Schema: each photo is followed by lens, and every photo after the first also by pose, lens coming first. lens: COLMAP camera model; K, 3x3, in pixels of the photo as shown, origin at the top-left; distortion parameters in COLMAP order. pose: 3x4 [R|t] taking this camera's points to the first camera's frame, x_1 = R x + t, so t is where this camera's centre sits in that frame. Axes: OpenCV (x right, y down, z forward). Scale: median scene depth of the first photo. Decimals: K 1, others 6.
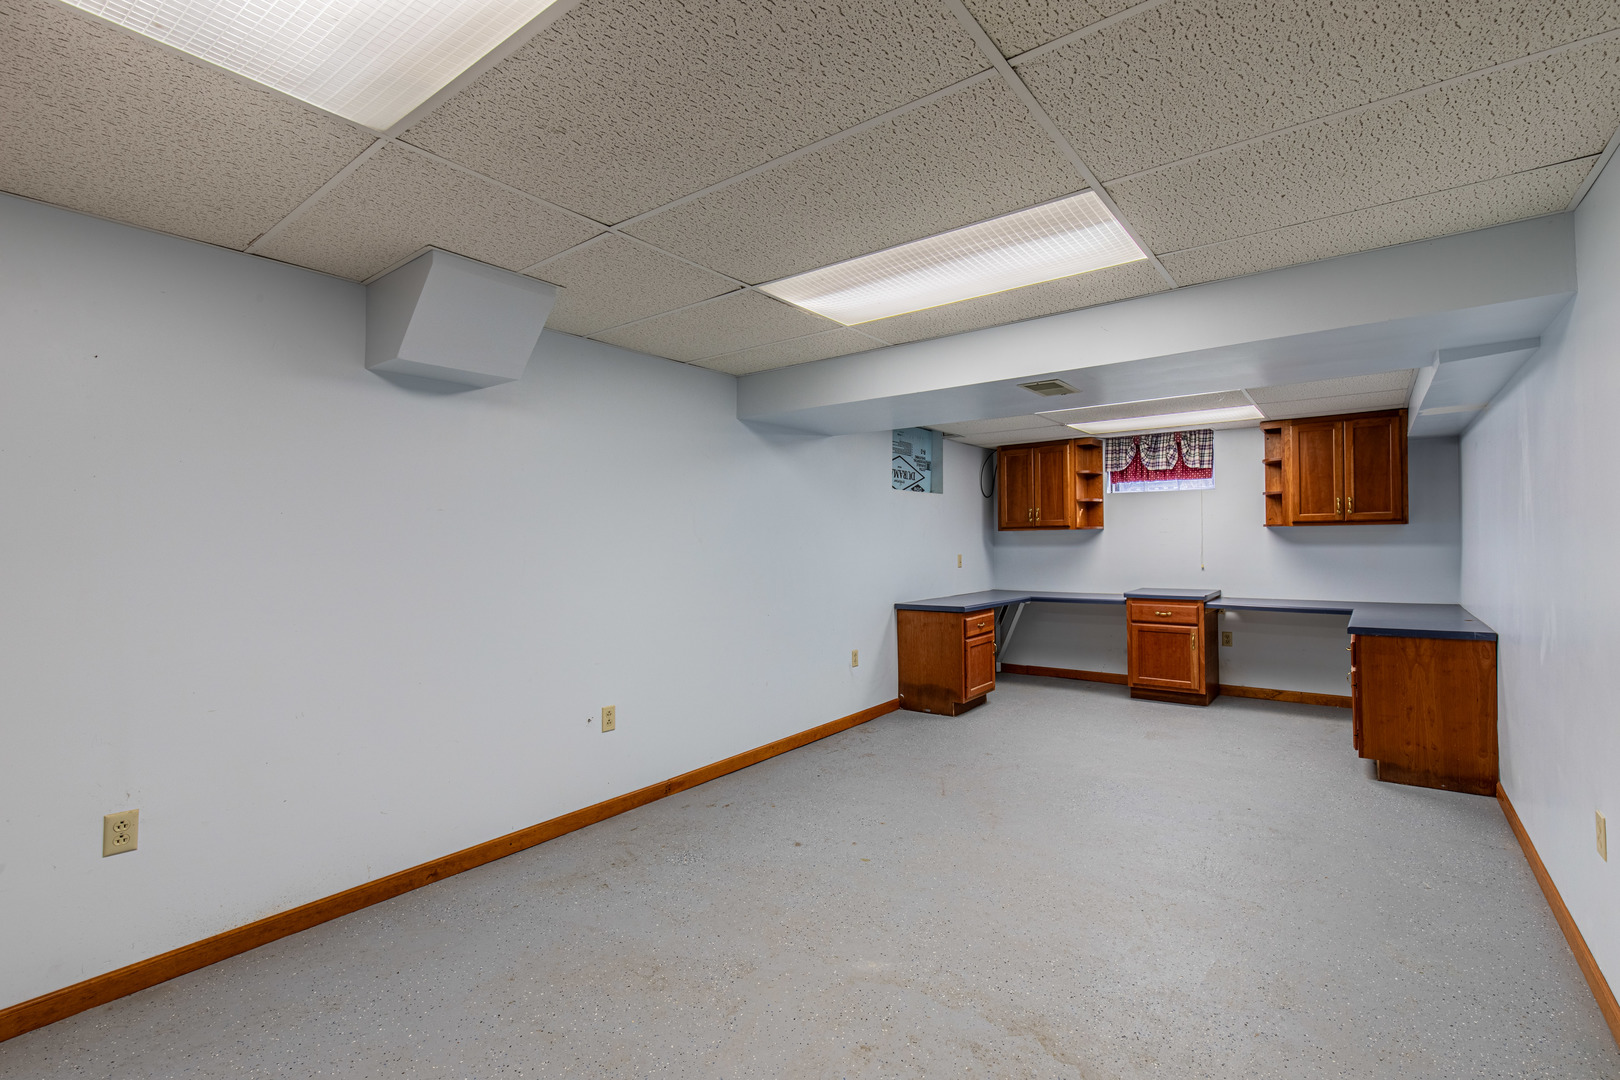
lens RADIAL K [[717.4, 0, 827.9], [0, 717.4, 541.6], [0, 0, 1]] dist [0.002779, -0.000713]
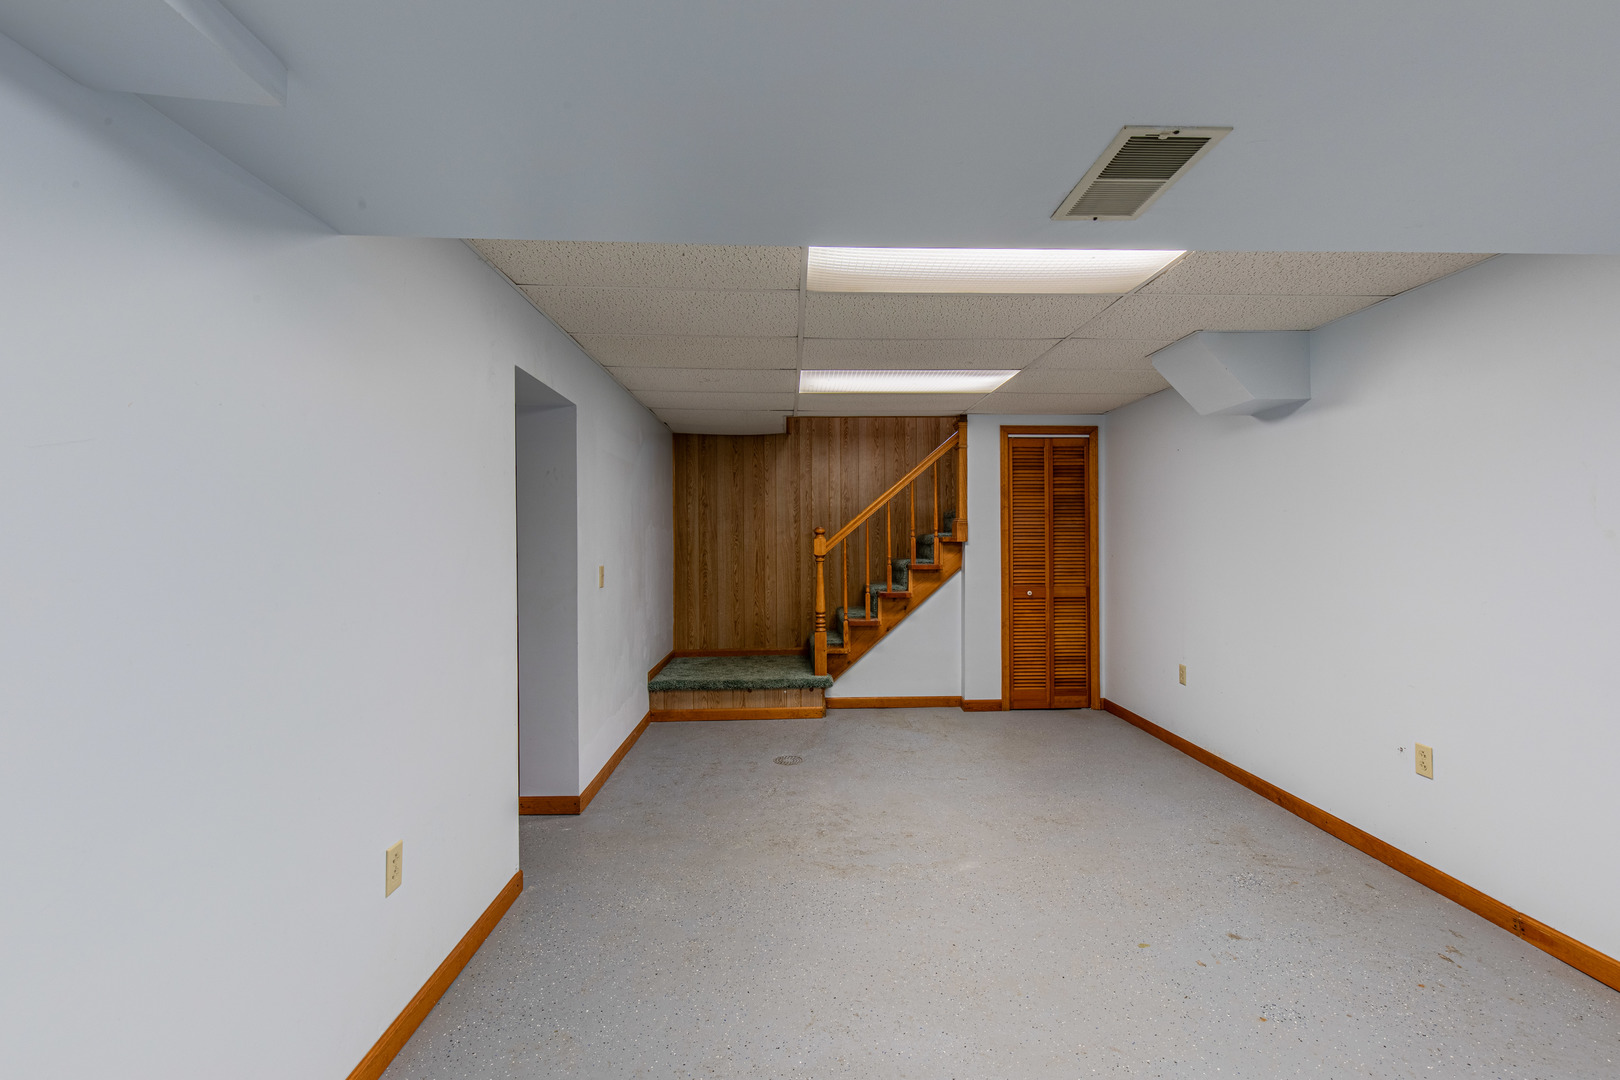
lens RADIAL K [[717.4, 0, 827.9], [0, 717.4, 541.6], [0, 0, 1]] dist [0.002779, -0.000713]
pose [[-0.766323, 0.017467, -0.642218, 0.769844], [0.014618, 0.999846, 0.009751, -0.013043], [0.642289, -0.001915, -0.766460, 1.300858]]
